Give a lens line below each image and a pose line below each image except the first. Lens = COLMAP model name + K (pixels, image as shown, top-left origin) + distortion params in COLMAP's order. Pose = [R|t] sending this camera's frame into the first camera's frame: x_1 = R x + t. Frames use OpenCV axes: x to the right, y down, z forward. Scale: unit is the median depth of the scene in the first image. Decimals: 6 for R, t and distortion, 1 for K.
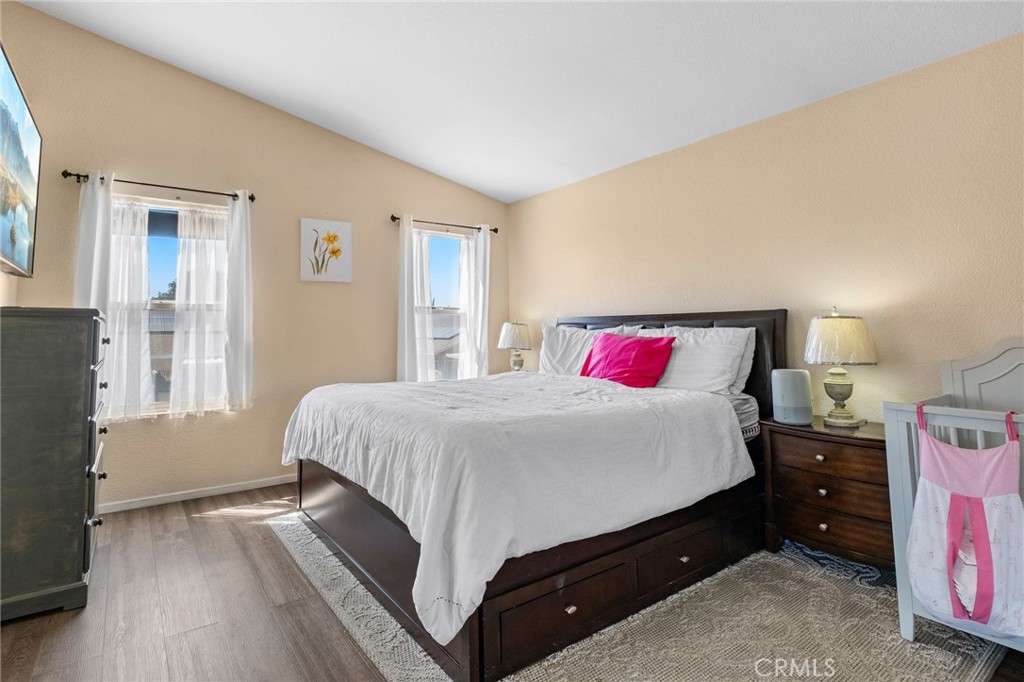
lens RADIAL K [[511.7, 0, 509.4], [0, 511.7, 305.1], [0, 0, 1]] dist [0.003092, -0.001599]
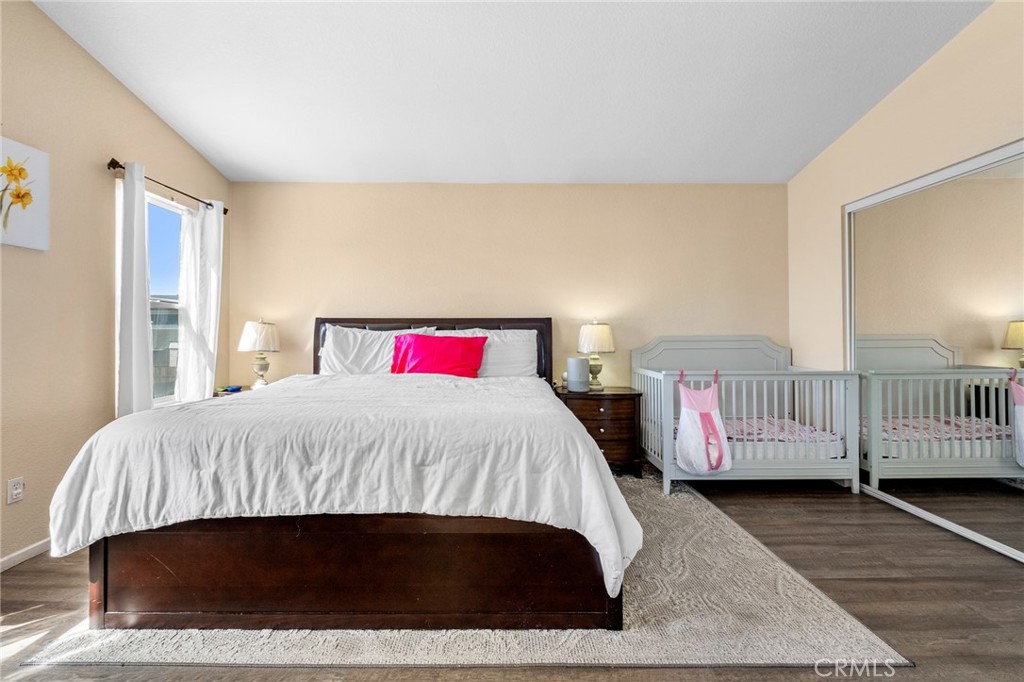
lens RADIAL K [[442.6, 0, 513.1], [0, 442.6, 337.4], [0, 0, 1]] dist [0.002369, -0.000191]
pose [[0.606818, -0.004740, 0.794827, -0.447767], [-0.043186, 0.998308, 0.038925, 0.016403], [-0.793667, -0.057946, 0.605587, 0.252182]]
